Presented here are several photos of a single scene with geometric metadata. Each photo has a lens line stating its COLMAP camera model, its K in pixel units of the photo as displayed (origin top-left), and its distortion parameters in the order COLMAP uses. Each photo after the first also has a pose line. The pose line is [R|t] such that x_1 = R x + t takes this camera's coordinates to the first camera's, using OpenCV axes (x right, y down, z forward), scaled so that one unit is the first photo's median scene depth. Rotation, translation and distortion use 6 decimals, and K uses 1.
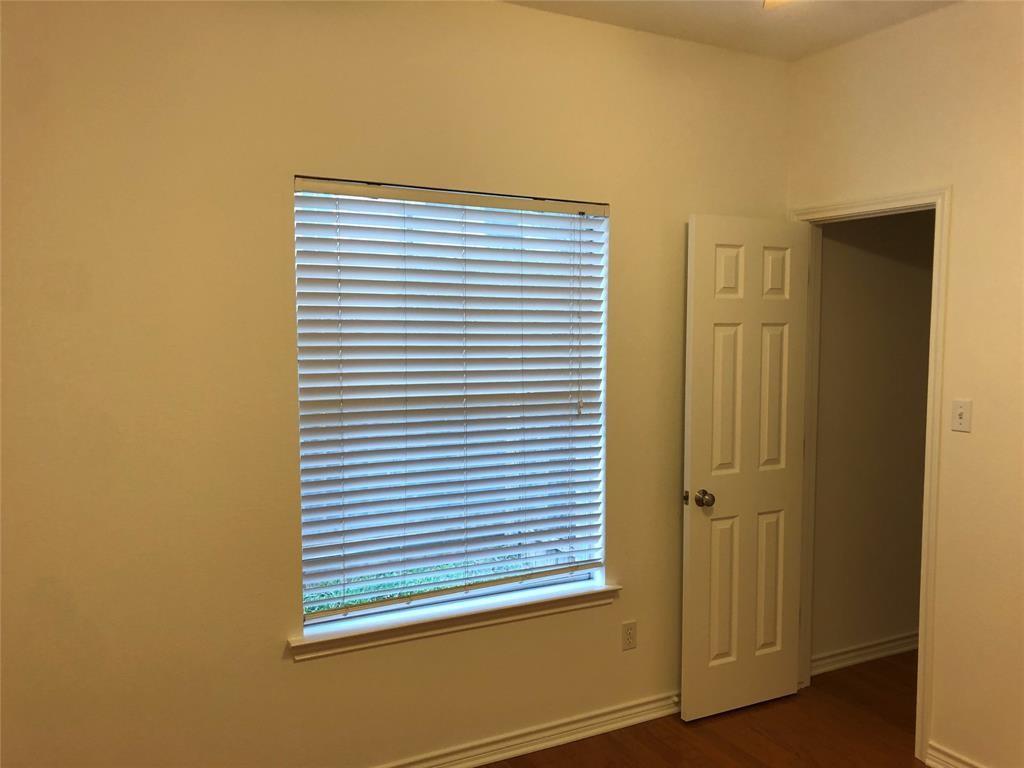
lens RADIAL K [[838.3, 0, 512.5], [0, 838.3, 376.0], [0, 0, 1]] dist [0.019785, -0.004476]
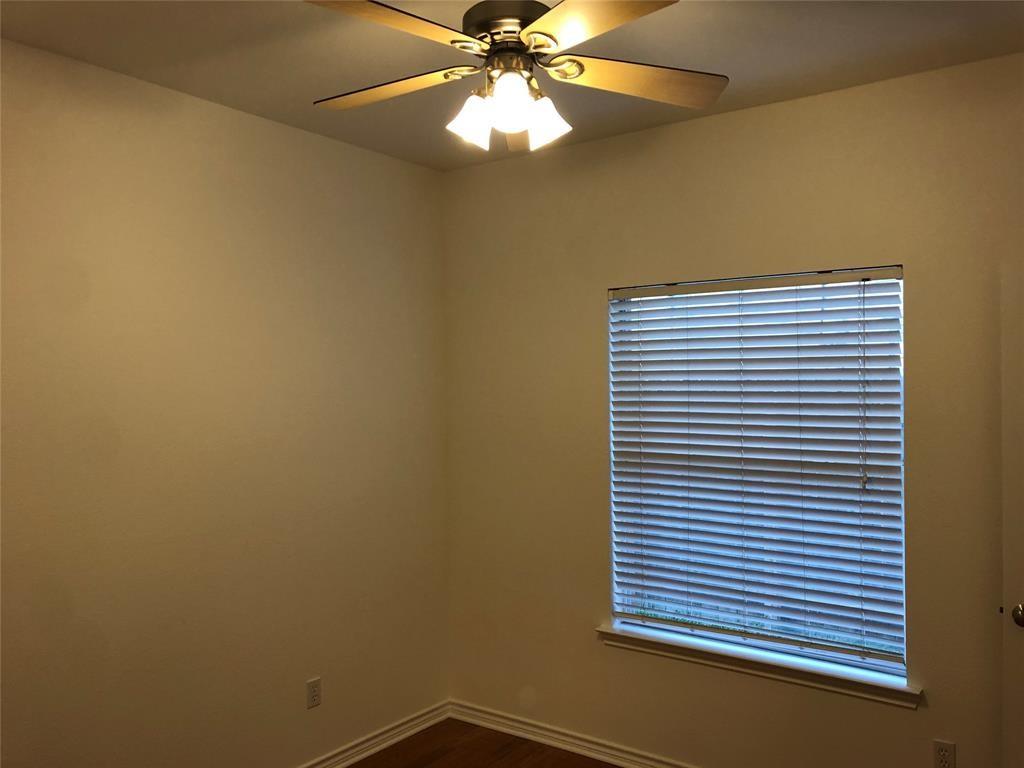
lens RADIAL K [[645.4, 0, 512.1], [0, 645.4, 393.0], [0, 0, 1]] dist [-0.005929, 0.000415]
pose [[0.542153, -0.000829, -0.840279, 0.491809], [-0.058586, 0.997529, -0.038785, -0.011395], [0.838235, 0.070256, 0.540764, 0.272534]]
